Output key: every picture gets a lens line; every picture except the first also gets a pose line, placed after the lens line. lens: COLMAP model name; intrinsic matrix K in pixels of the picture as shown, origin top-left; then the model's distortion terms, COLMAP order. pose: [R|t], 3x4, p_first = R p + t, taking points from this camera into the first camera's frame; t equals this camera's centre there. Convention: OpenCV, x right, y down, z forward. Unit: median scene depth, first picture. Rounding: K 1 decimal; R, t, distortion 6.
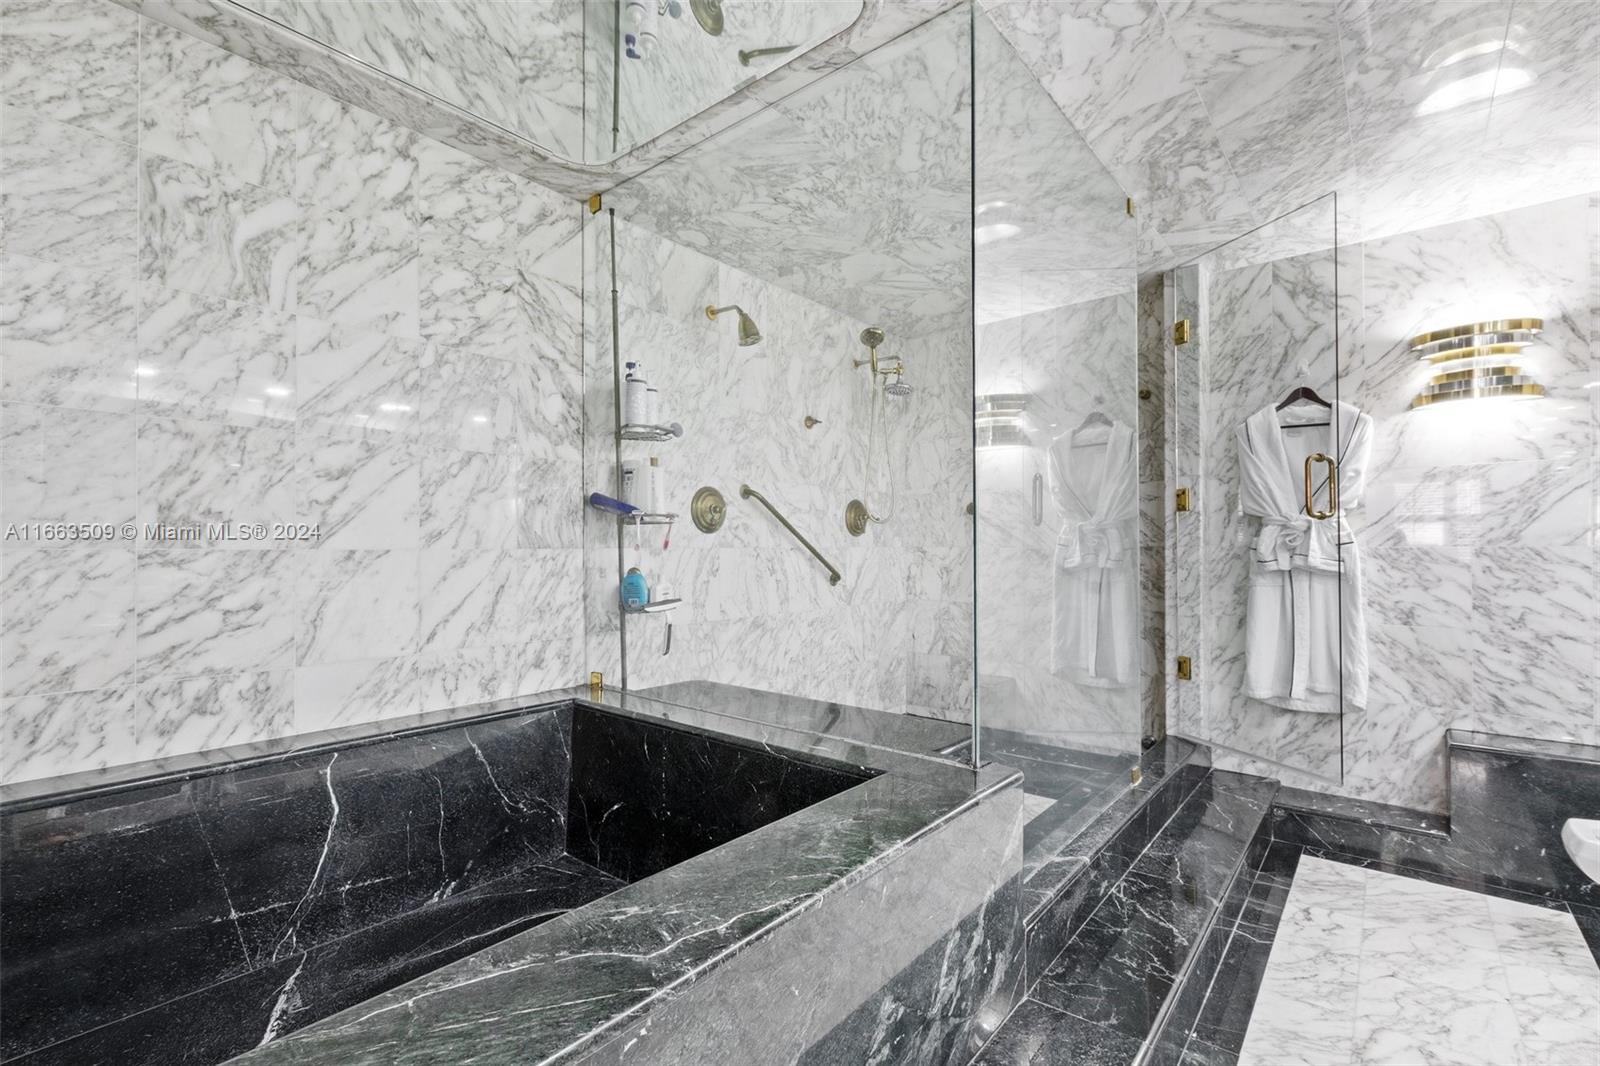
lens RADIAL K [[738.8, 0, 800.4], [0, 738.8, 541.6], [0, 0, 1]] dist [0.000663, -0.000413]
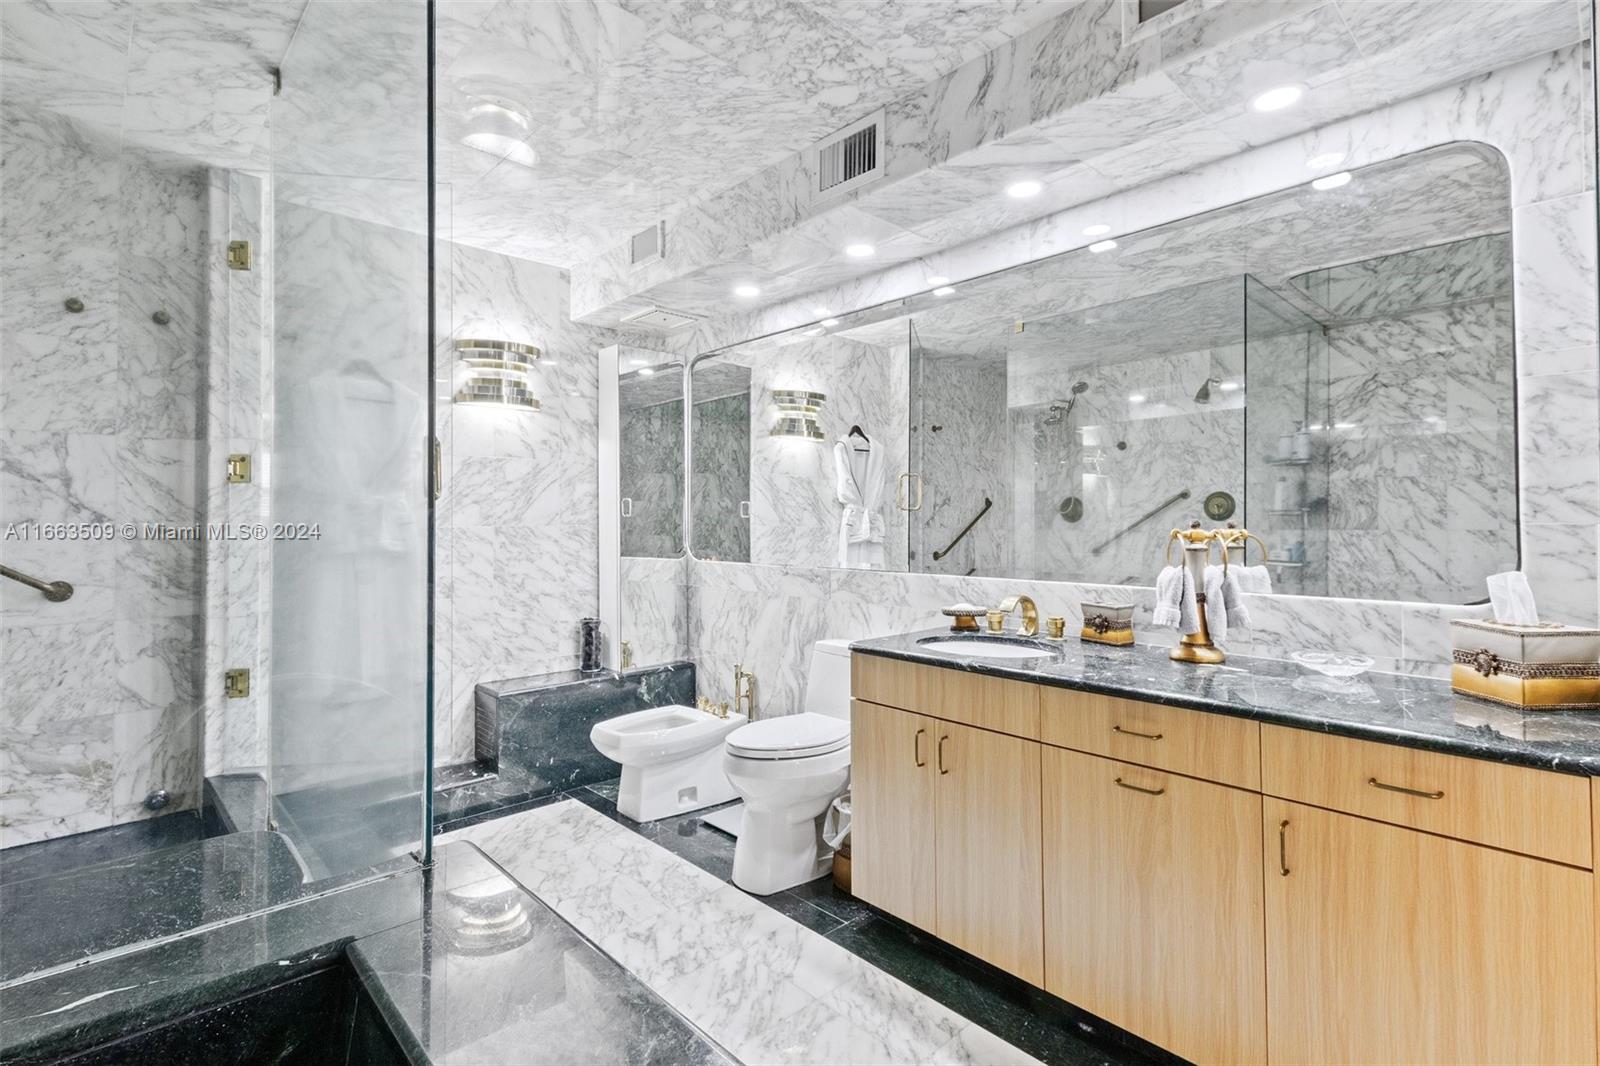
lens RADIAL K [[751.4, 0, 799.2], [0, 751.4, 514.3], [0, 0, 1]] dist [0.033696, -0.000022]
pose [[0.142640, 0.015547, 0.989653, -0.231848], [0.001739, 0.999871, -0.015958, 0.007718], [-0.989773, 0.003998, 0.142595, 0.339549]]
